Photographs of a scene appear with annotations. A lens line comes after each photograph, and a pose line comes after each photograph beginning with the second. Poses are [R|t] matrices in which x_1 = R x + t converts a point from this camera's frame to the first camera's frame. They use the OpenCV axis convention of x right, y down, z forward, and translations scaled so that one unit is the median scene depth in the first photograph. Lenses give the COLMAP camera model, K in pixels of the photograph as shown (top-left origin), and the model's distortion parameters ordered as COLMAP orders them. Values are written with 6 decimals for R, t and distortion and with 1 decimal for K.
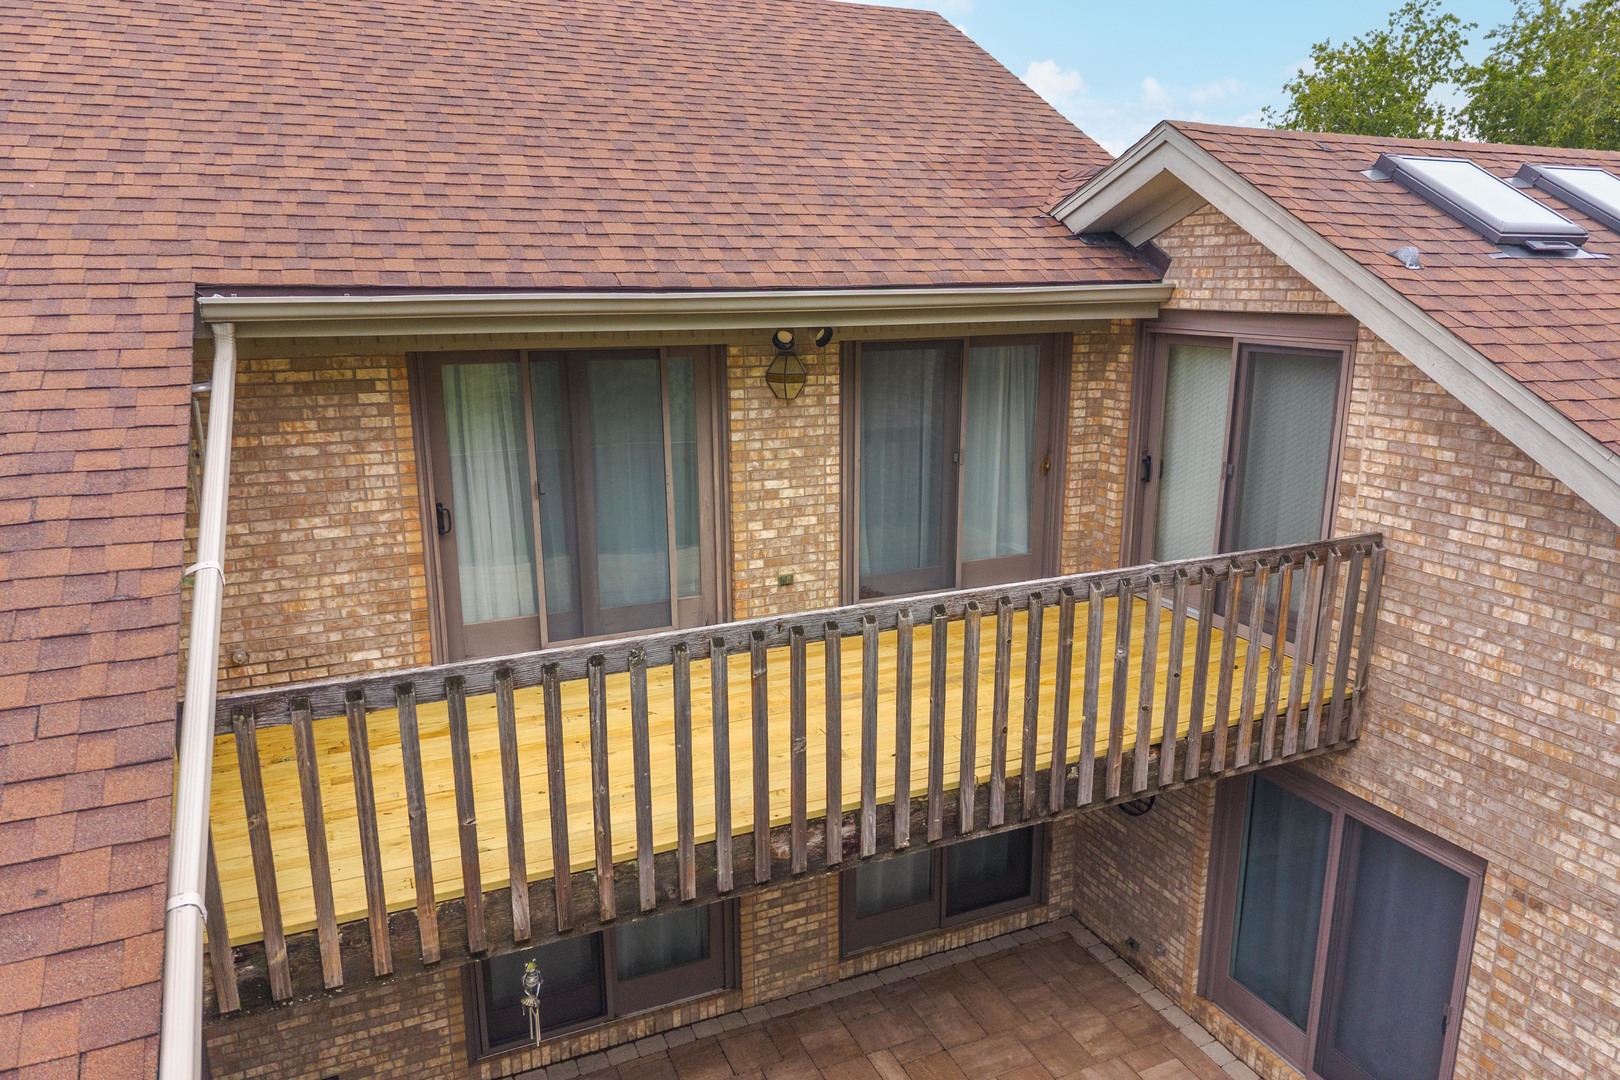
lens RADIAL K [[1100.0, 0, 810.0], [0, 1100.0, 540.0], [0, 0, 1]] dist [0.005771, -0.004353]
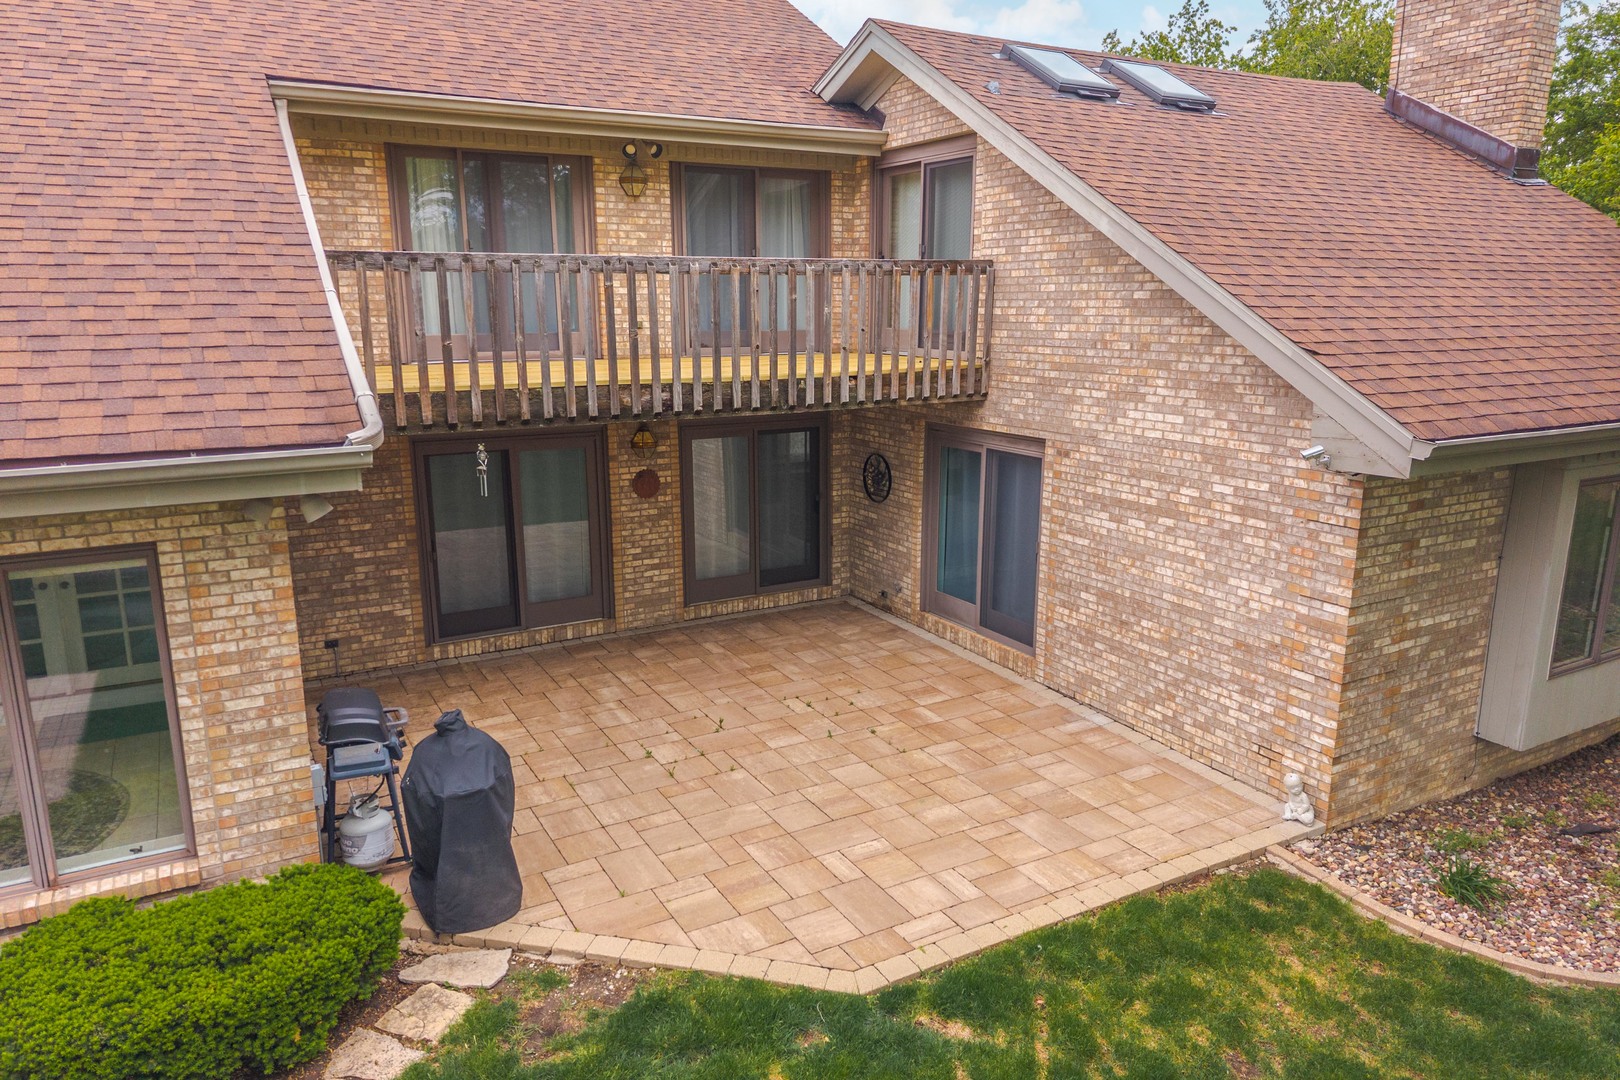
lens RADIAL K [[1091.9, 0, 810.0], [0, 1091.9, 540.0], [0, 0, 1]] dist [0.033775, -0.042890]
pose [[0.995118, -0.018850, 0.096872, 0.072743], [0.020368, 0.999684, -0.014708, 0.417220], [-0.096565, 0.016609, 0.995188, -0.588281]]
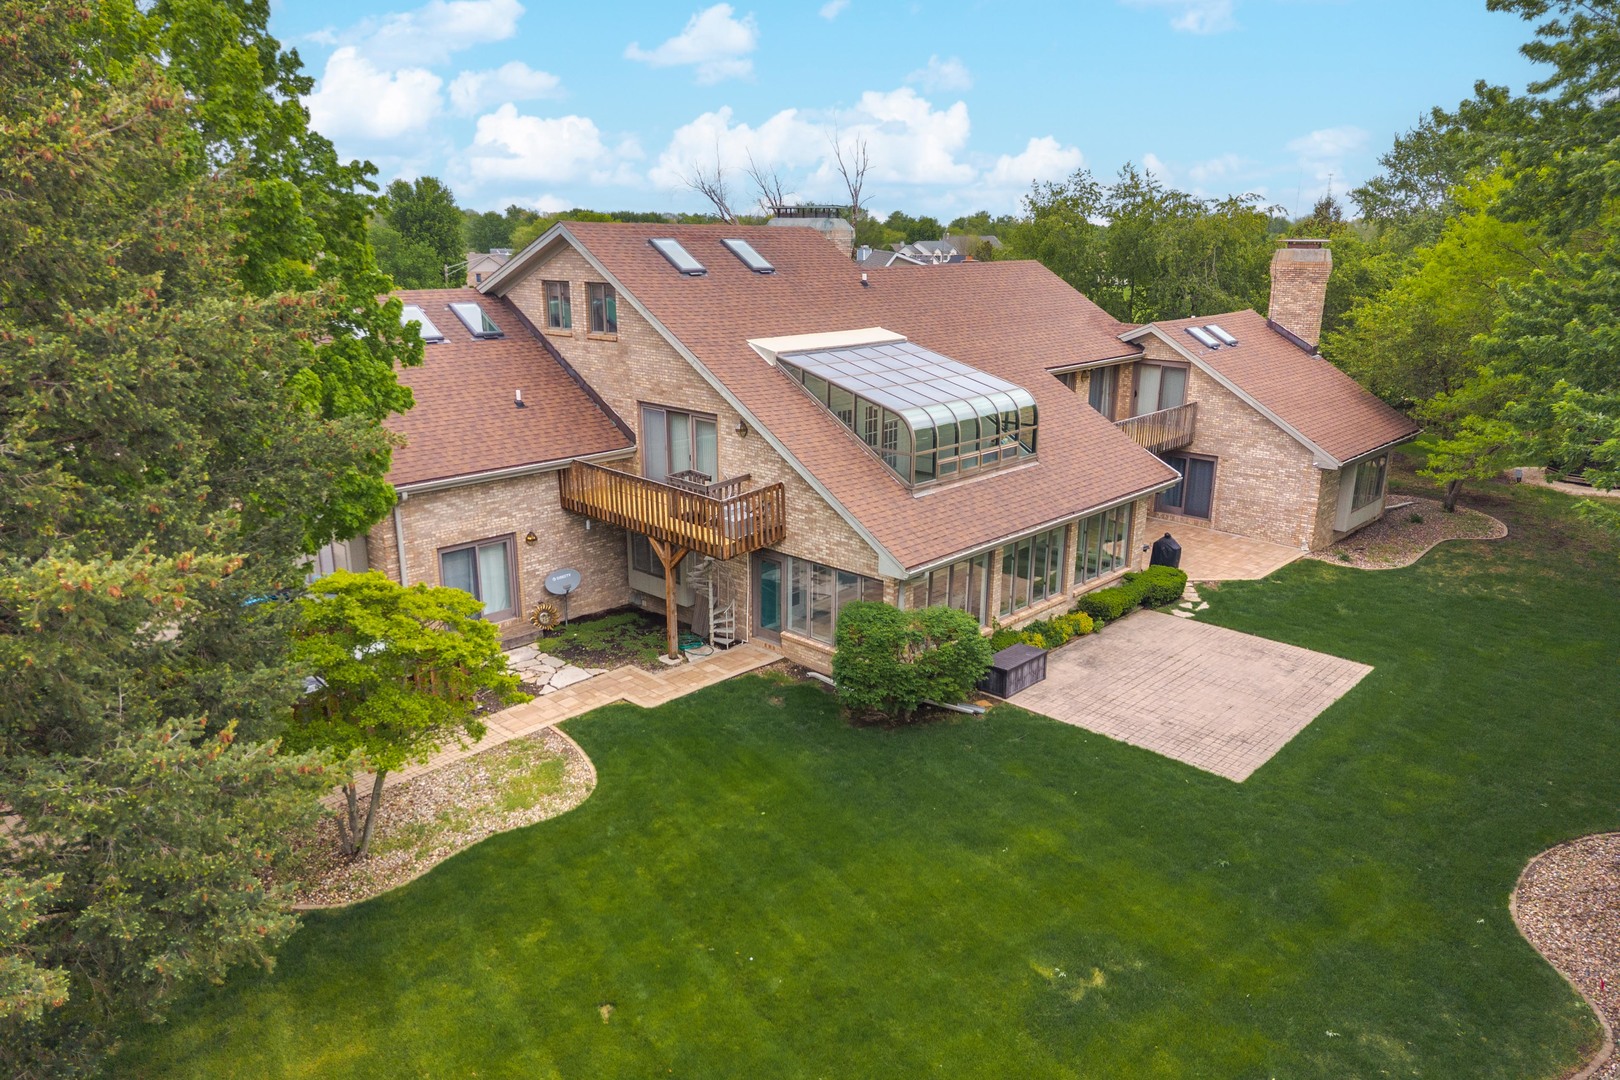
lens RADIAL K [[1091.9, 0, 810.0], [0, 1091.9, 540.0], [0, 0, 1]] dist [0.033775, -0.042890]
pose [[0.923475, -0.095982, 0.371459, -3.220516], [0.080069, 0.995097, 0.058068, 0.198512], [-0.375211, -0.023882, 0.926632, -3.221696]]
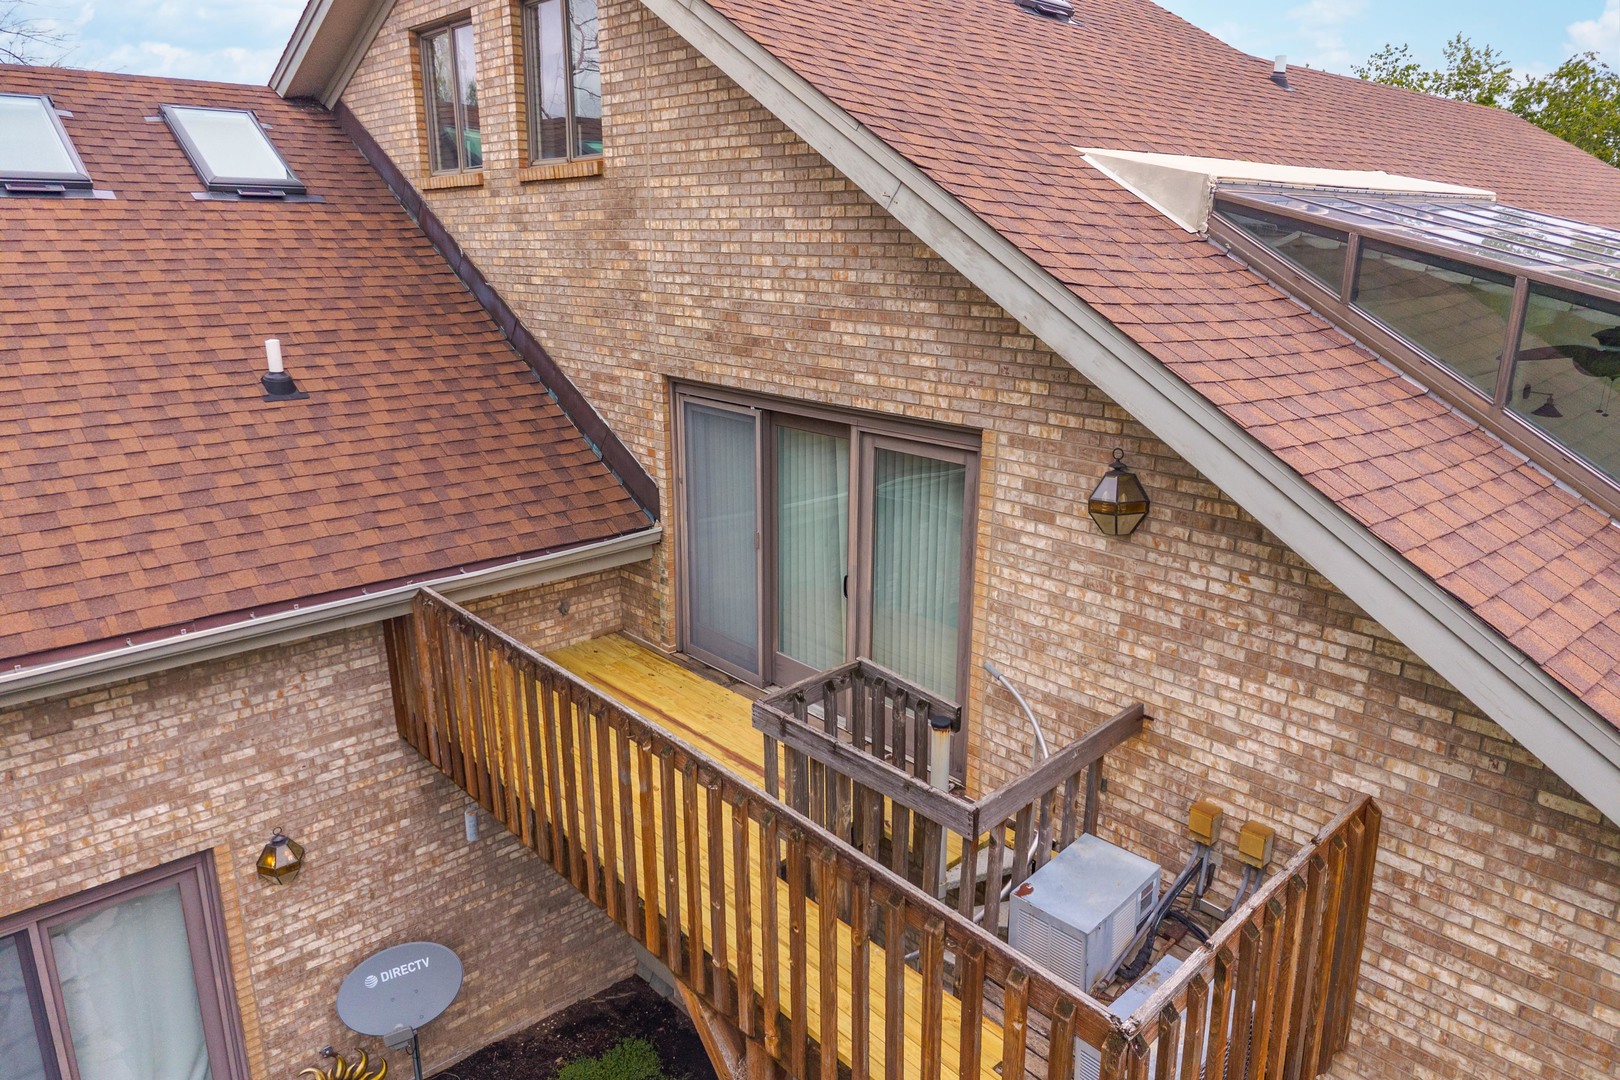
lens RADIAL K [[1096.0, 0, 805.6], [0, 1096.0, 523.3], [0, 0, 1]] dist [-0.000311, -0.001998]
pose [[0.950528, -0.076355, 0.301110, -2.487703], [0.067005, 0.996899, 0.041274, -0.008856], [-0.303328, -0.019056, 0.952696, -0.421890]]
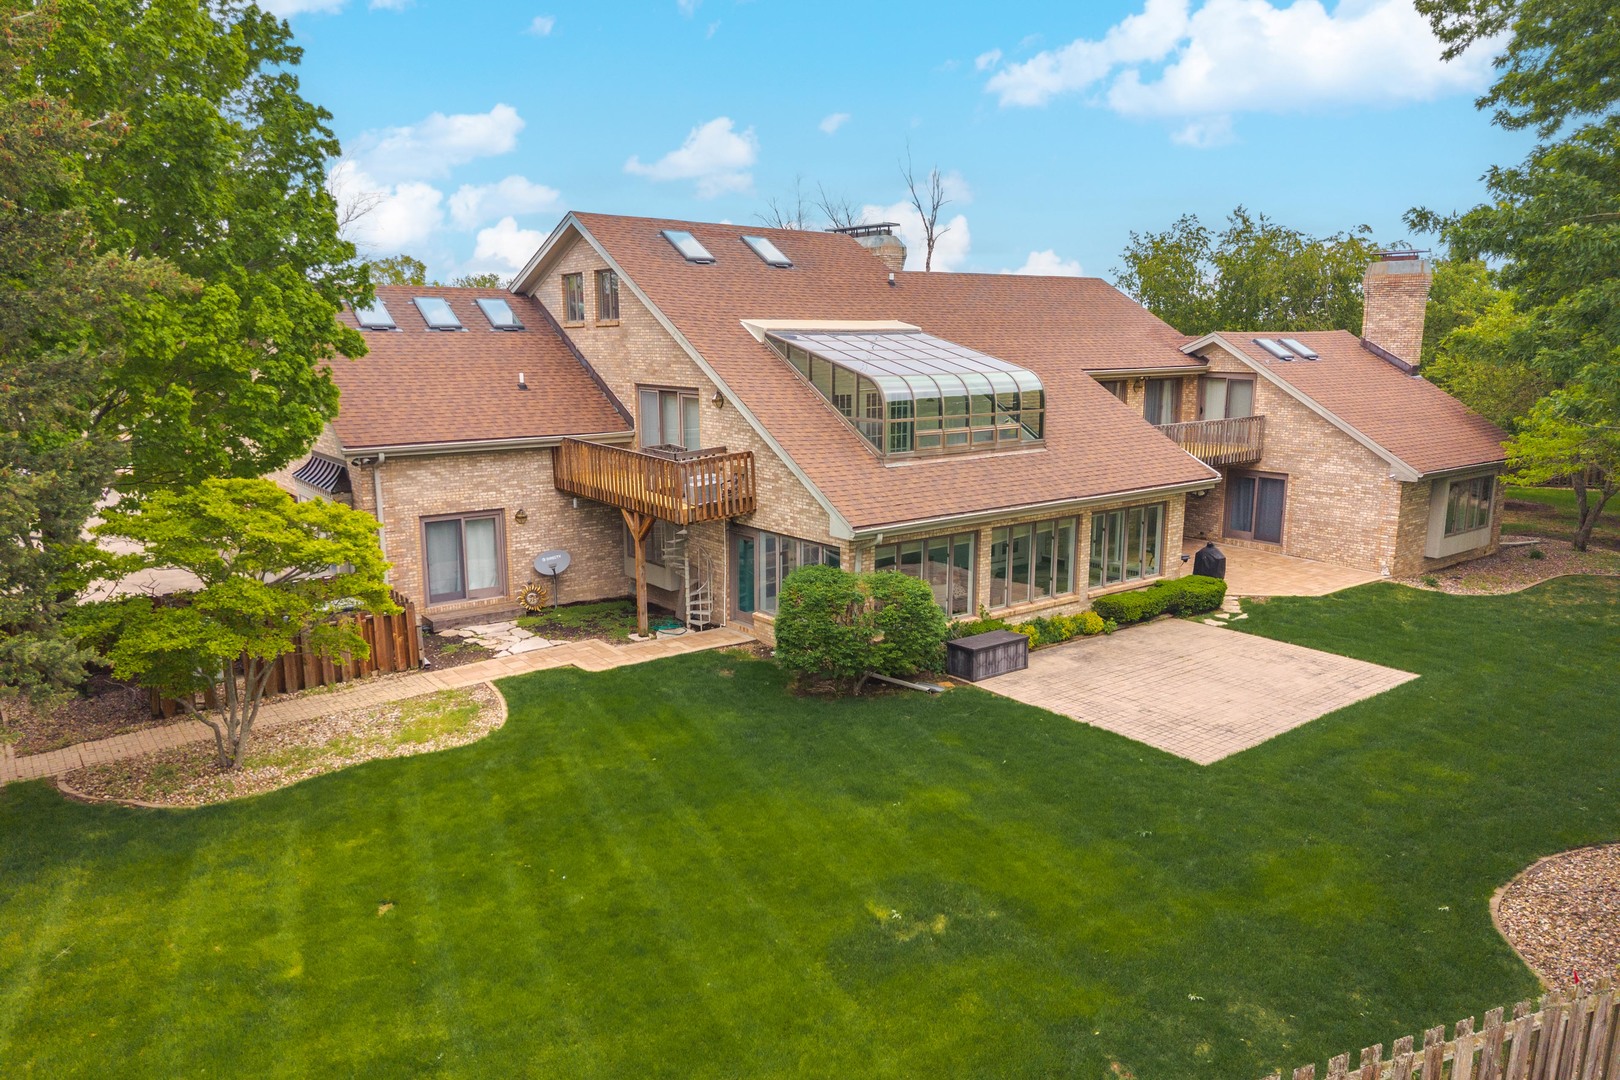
lens RADIAL K [[1091.9, 0, 810.0], [0, 1091.9, 540.0], [0, 0, 1]] dist [0.033775, -0.042890]
pose [[0.971759, -0.039976, 0.232563, -2.595082], [0.051406, 0.997739, -0.043290, 0.648293], [-0.230307, 0.054023, 0.971617, -3.249800]]
